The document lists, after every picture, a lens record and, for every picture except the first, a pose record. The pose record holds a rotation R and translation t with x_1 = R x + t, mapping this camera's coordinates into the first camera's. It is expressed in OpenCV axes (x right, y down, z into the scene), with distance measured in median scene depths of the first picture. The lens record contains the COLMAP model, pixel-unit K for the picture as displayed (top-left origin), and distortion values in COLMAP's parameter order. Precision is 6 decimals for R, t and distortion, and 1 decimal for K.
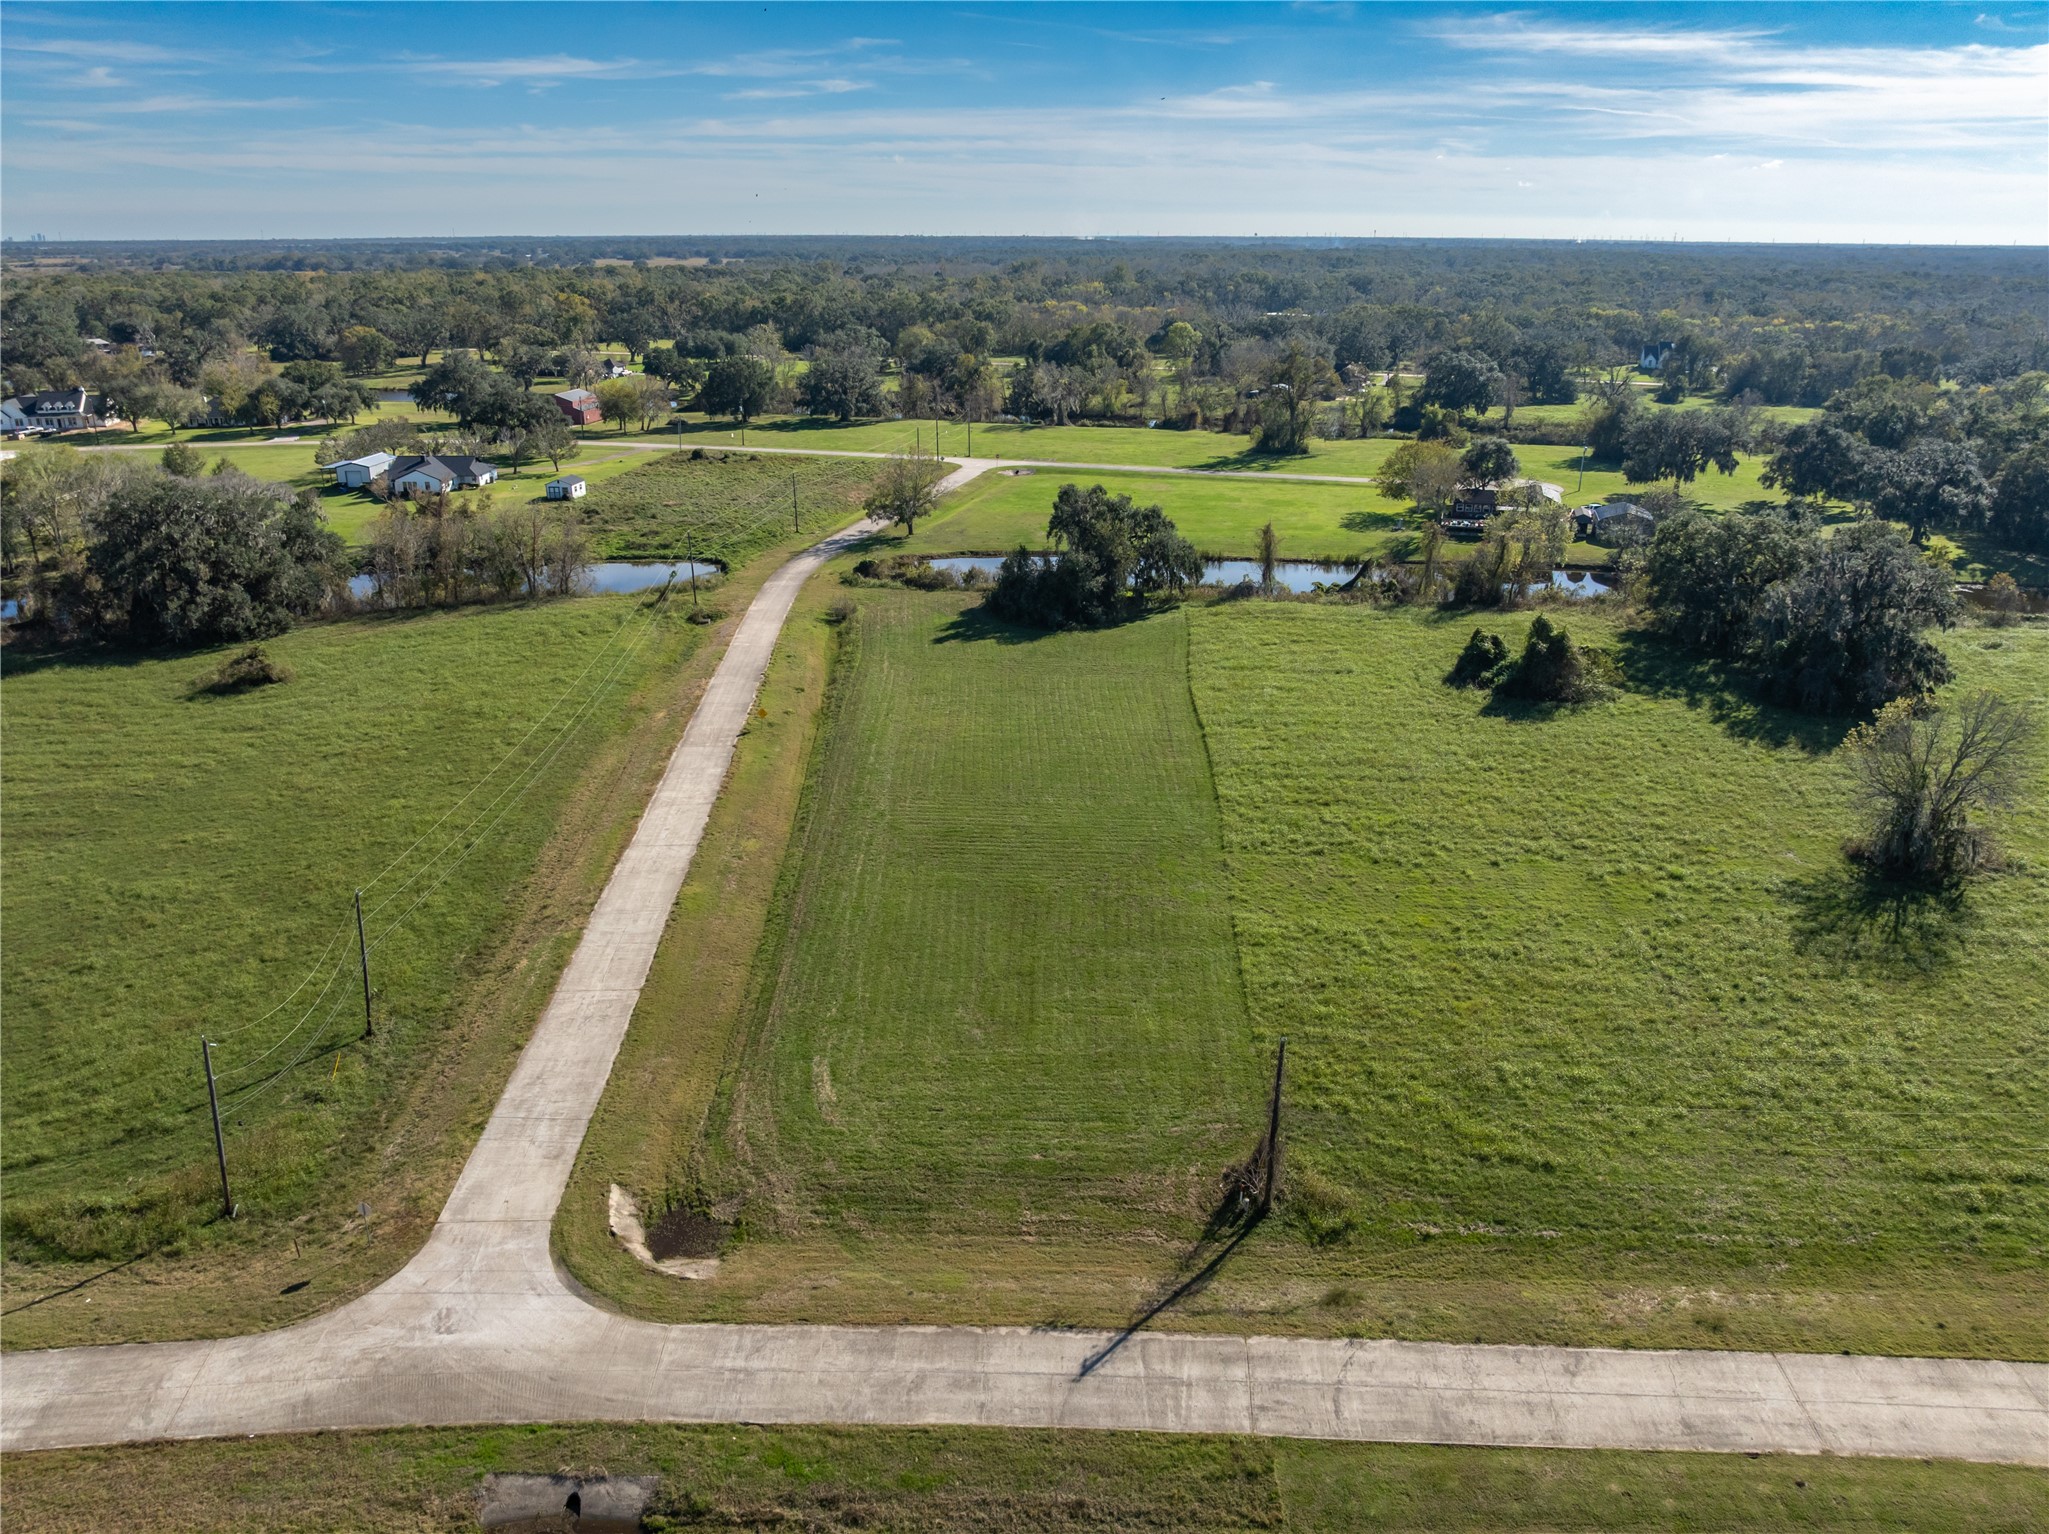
lens RADIAL K [[1438.1, 0, 1034.6], [0, 1438.1, 748.1], [0, 0, 1]] dist [-0.046597, 0.015452]
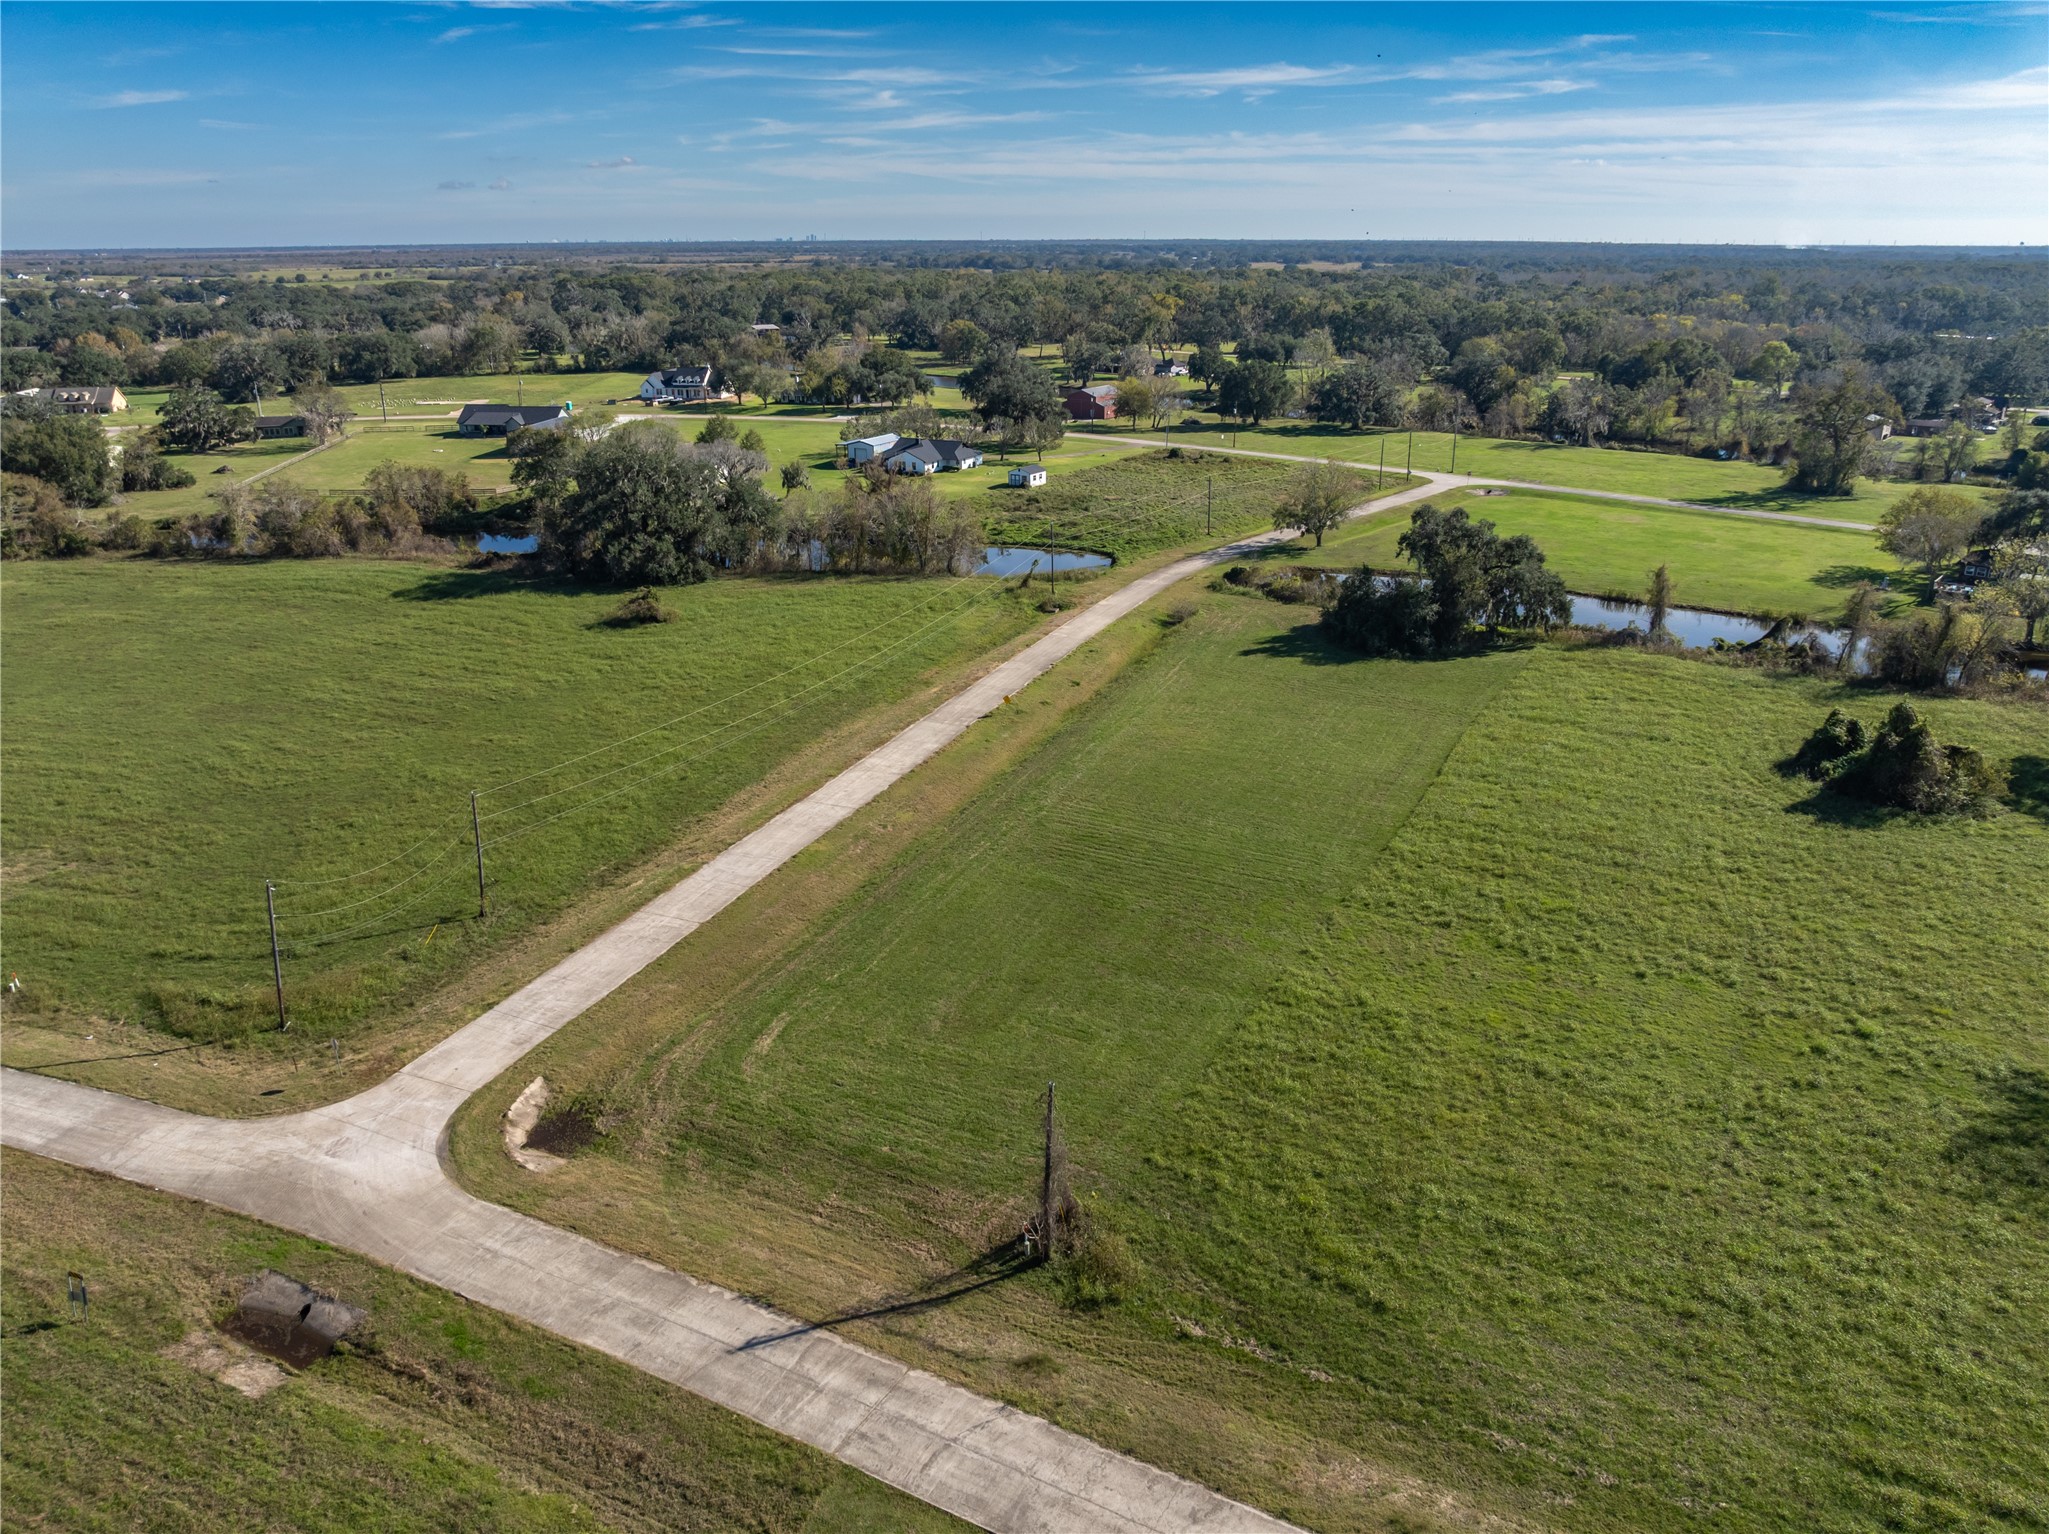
lens RADIAL K [[1441.5, 0, 1040.0], [0, 1441.5, 747.7], [0, 0, 1]] dist [-0.046510, 0.015746]
pose [[0.905281, 0.137942, -0.401793, 0.485915], [-0.139606, 0.989884, 0.025296, -0.037386], [0.401218, 0.033193, 0.915381, 0.110835]]
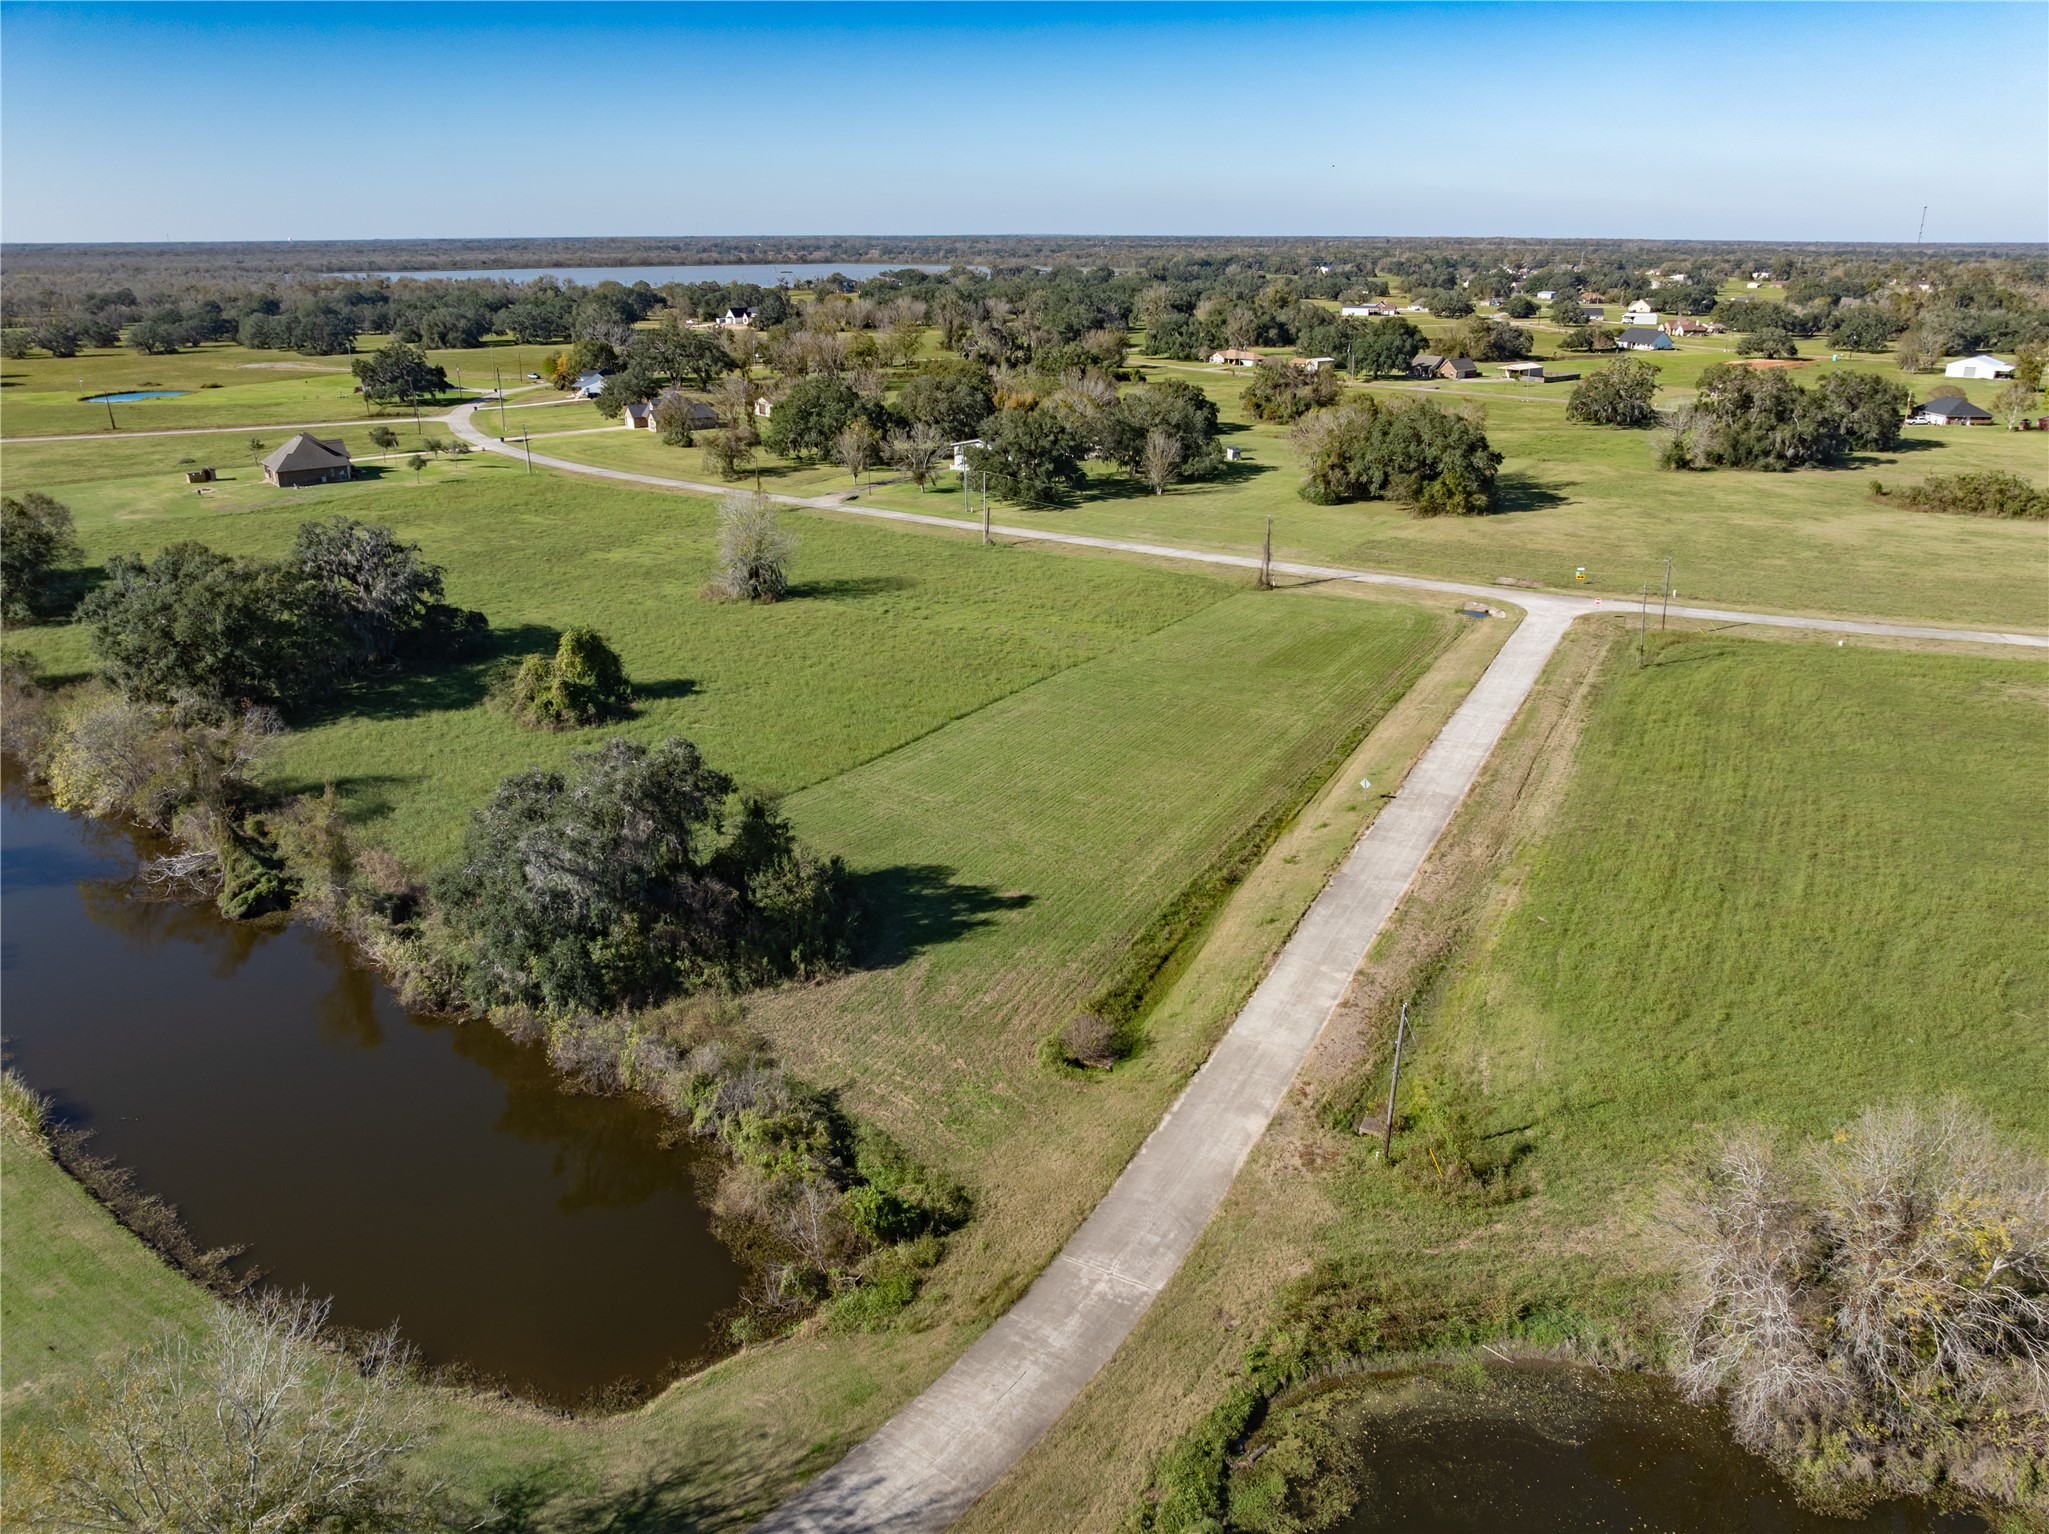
lens RADIAL K [[1441.5, 0, 1036.2], [0, 1441.5, 753.9], [0, 0, 1]] dist [-0.046510, 0.015746]
pose [[-0.862048, -0.173657, 0.476148, -0.827998], [0.172122, 0.783325, 0.597308, -1.150907], [-0.476705, 0.596864, -0.645373, 3.164091]]
